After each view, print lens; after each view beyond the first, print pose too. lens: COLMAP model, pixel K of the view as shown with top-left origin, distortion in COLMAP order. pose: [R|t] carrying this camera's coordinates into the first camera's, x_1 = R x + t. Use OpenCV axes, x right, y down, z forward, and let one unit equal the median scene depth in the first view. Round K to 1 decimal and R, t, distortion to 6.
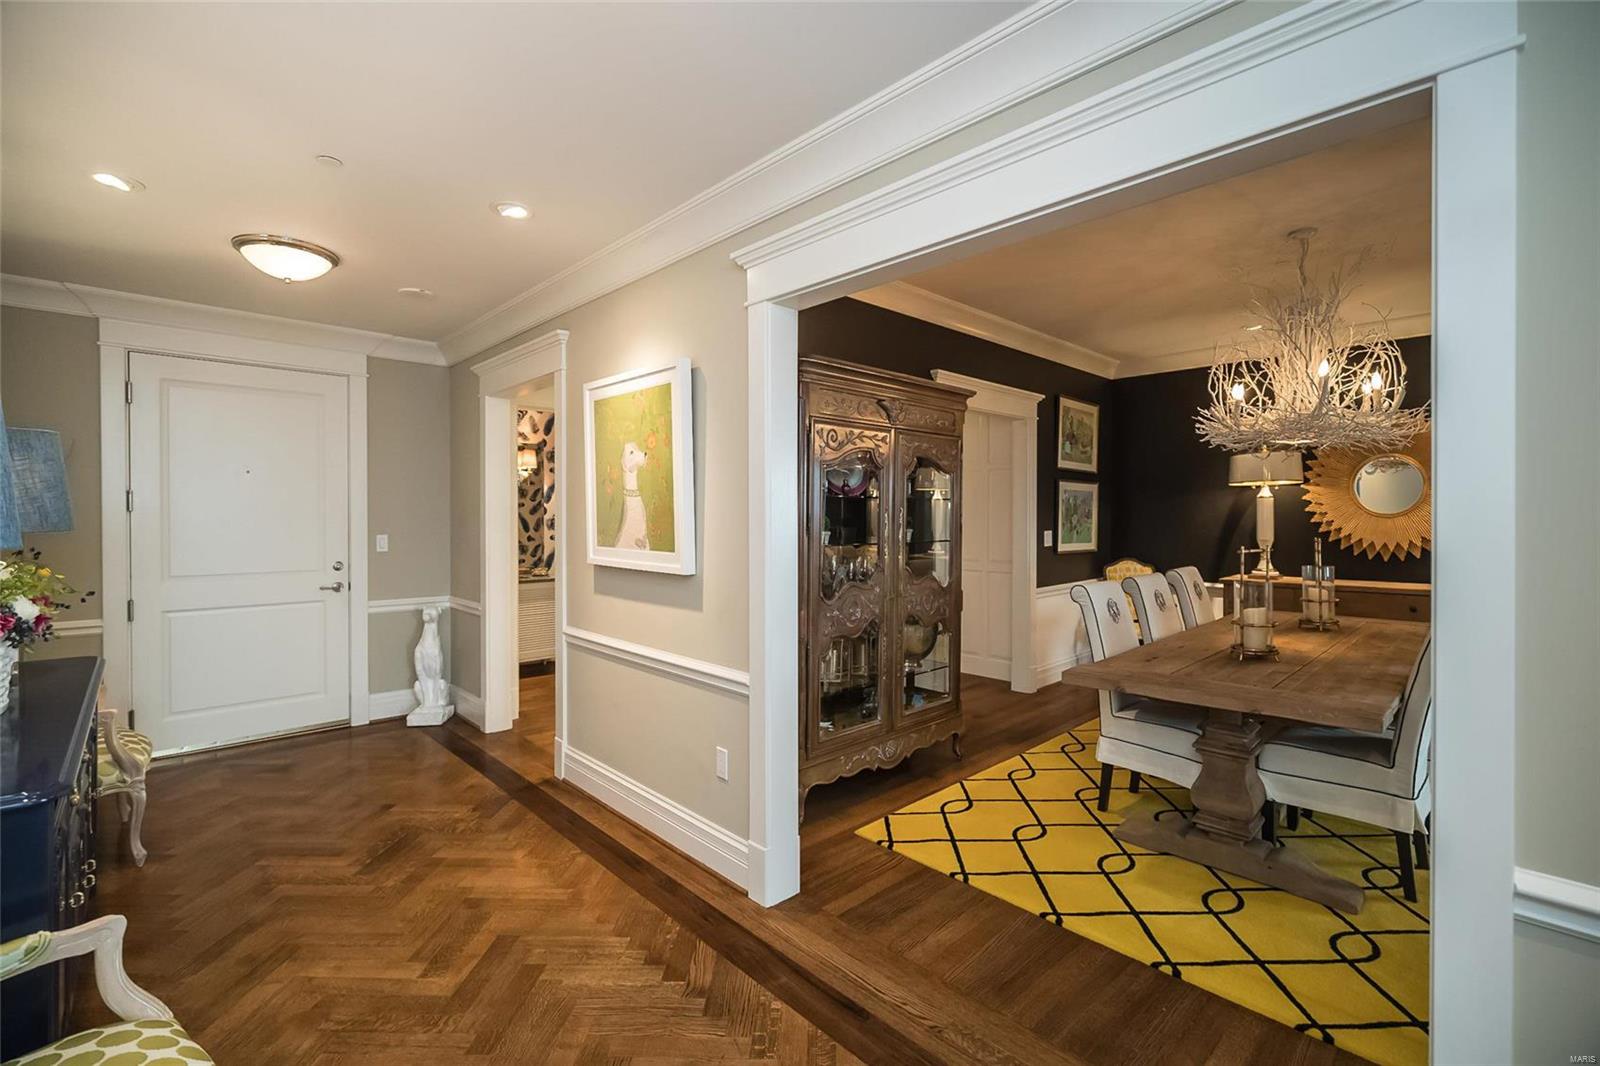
lens RADIAL K [[749.5, 0, 809.5], [0, 749.5, 528.0], [0, 0, 1]] dist [-0.006723, 0.001052]
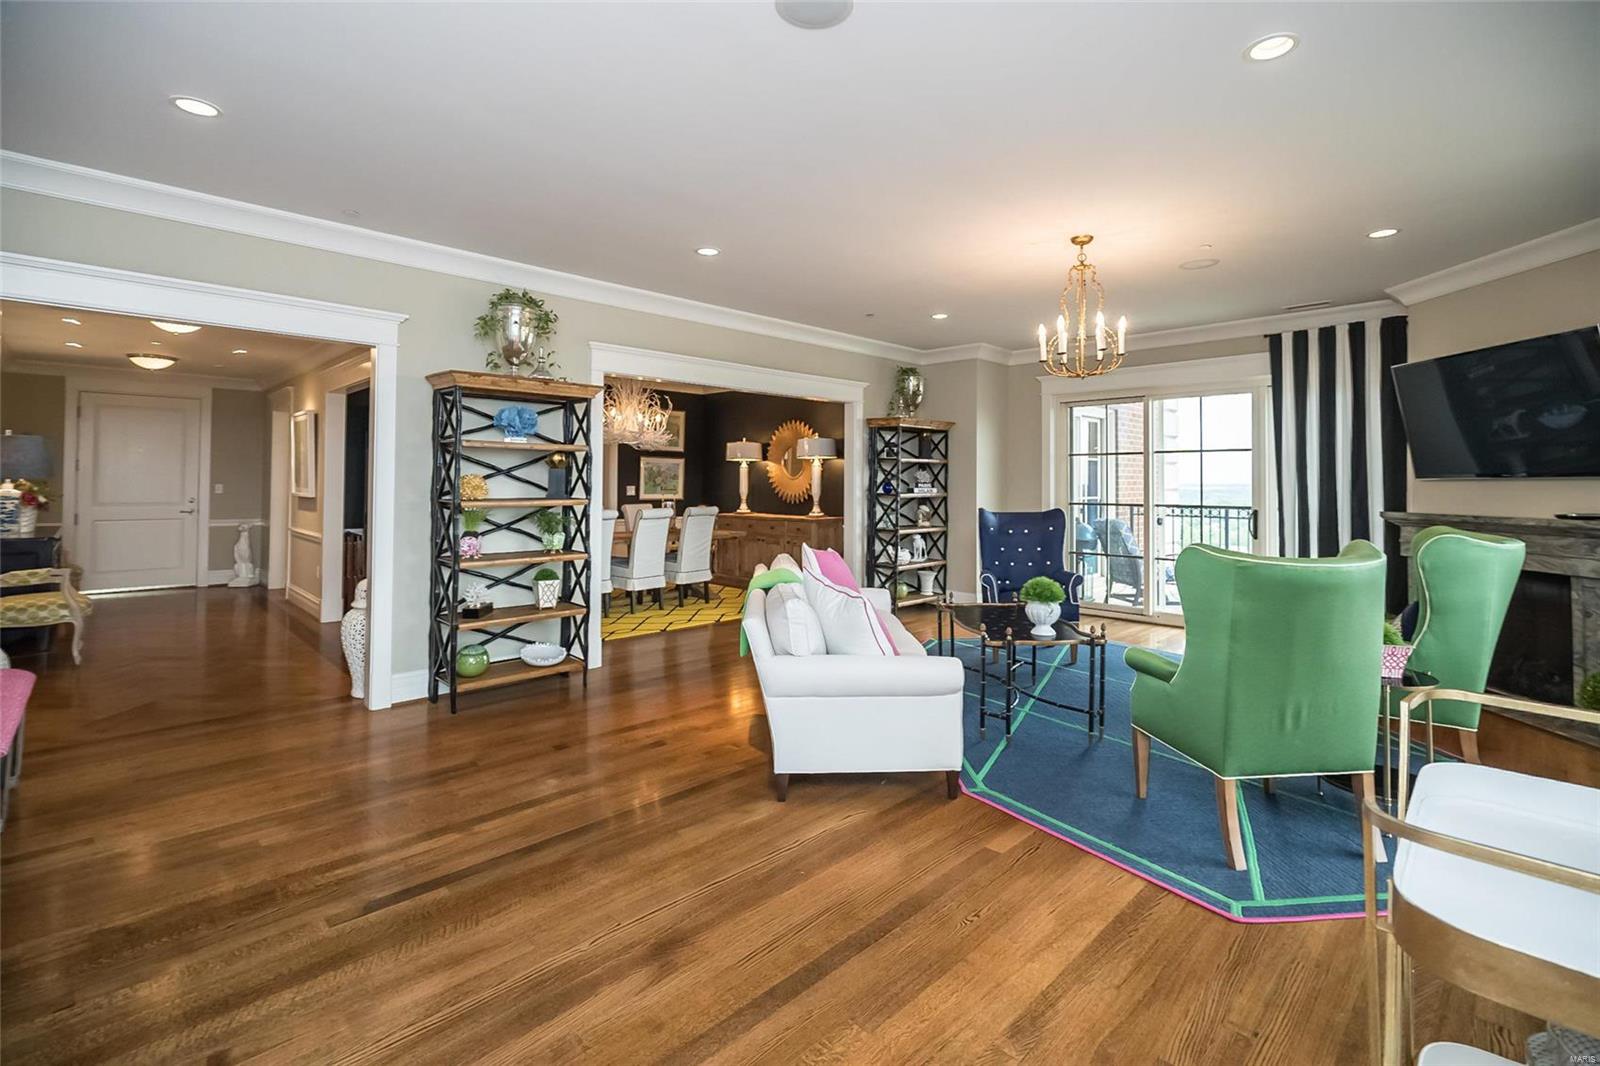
lens RADIAL K [[749.5, 0, 810.3], [0, 749.5, 474.0], [0, 0, 1]] dist [-0.006723, 0.001052]
pose [[0.999080, 0.007863, 0.042170, 0.808178], [-0.006687, 0.999587, -0.027952, 0.026024], [-0.042373, 0.027644, 0.998719, -0.901013]]
